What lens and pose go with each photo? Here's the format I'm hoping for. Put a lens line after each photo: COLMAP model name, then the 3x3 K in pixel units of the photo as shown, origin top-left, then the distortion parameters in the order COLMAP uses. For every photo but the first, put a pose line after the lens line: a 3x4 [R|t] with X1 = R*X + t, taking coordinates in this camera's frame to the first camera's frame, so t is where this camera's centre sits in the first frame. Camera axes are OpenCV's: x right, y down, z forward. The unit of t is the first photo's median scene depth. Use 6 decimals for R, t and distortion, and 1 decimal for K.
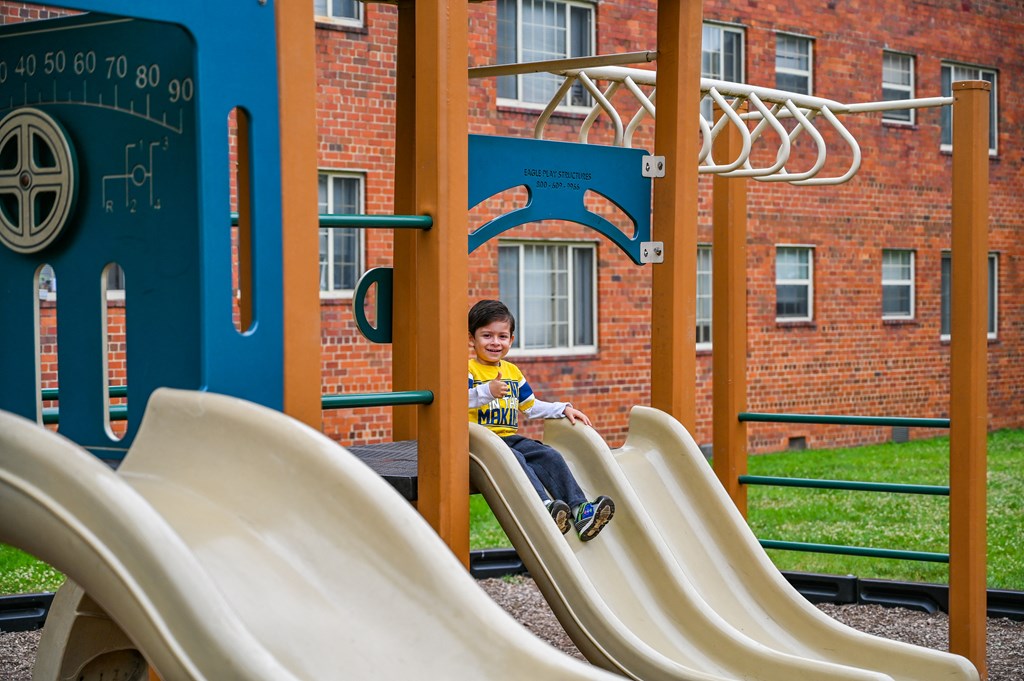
lens RADIAL K [[2063.7, 0, 512.2], [0, 2063.7, 338.8], [0, 0, 1]] dist [-0.010846, 0.000000]
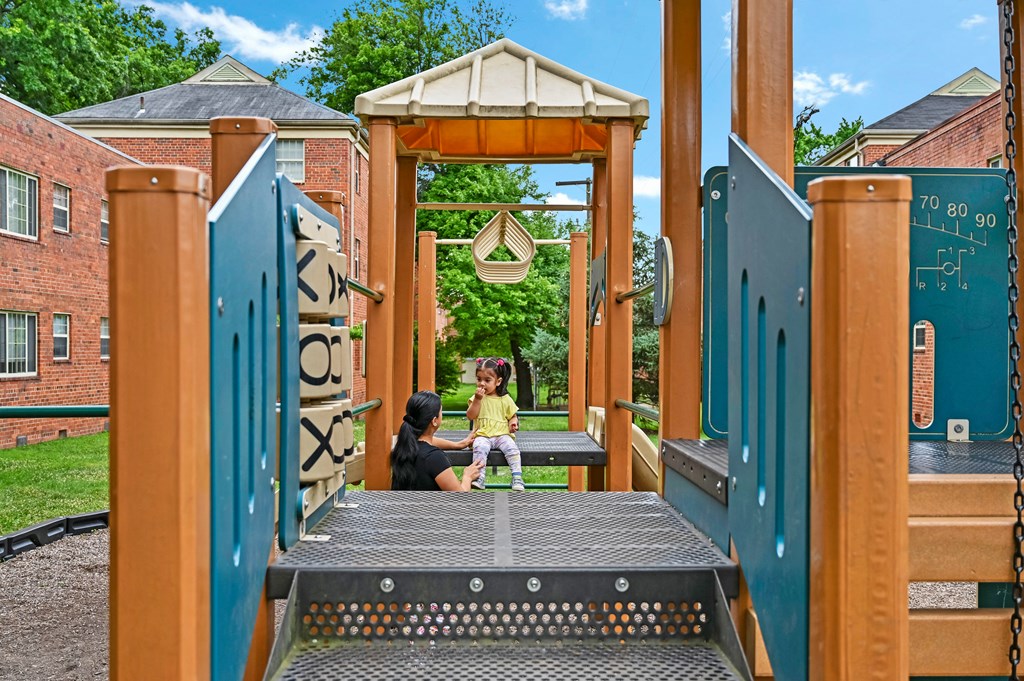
lens RADIAL K [[1102.1, 0, 510.9], [0, 1102.1, 345.6], [0, 0, 1]] dist [0.074075, 0.000000]
pose [[0.744342, 0.007225, 0.667759, -0.210884], [0.007064, 0.999800, -0.018692, -0.000444], [-0.667761, 0.018630, 0.744143, 0.113474]]
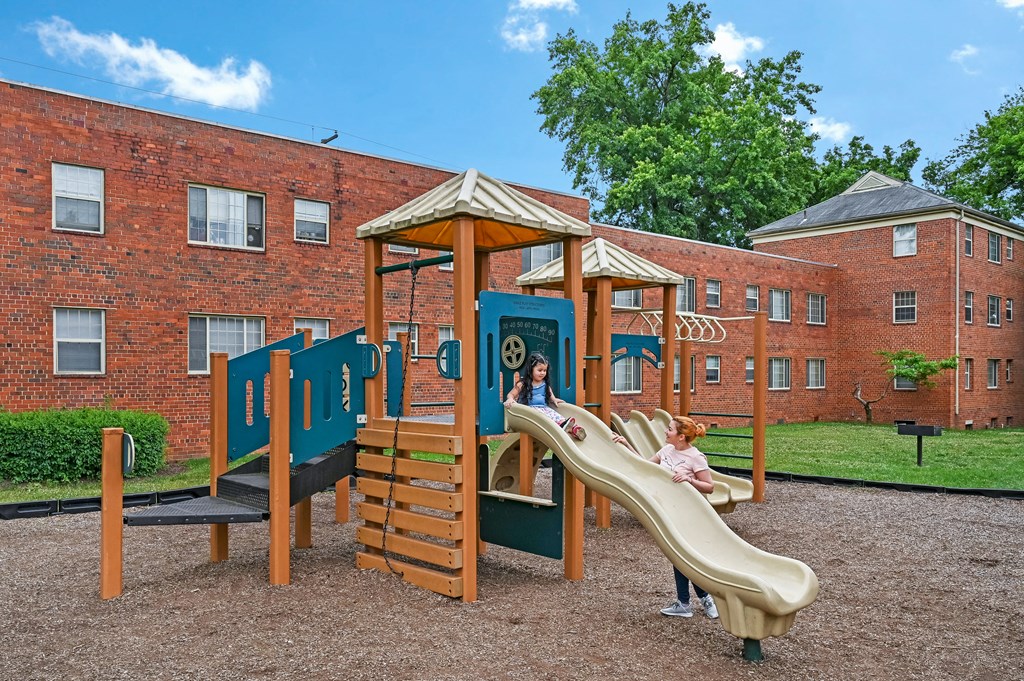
lens RADIAL K [[820.1, 0, 509.5], [0, 820.1, 367.8], [0, 0, 1]] dist [-0.002917, 0.000332]
pose [[0.993307, 0.008539, -0.115189, -0.009977], [-0.011063, 0.999712, -0.021296, -0.001525], [0.114974, 0.022428, 0.993115, -0.147923]]
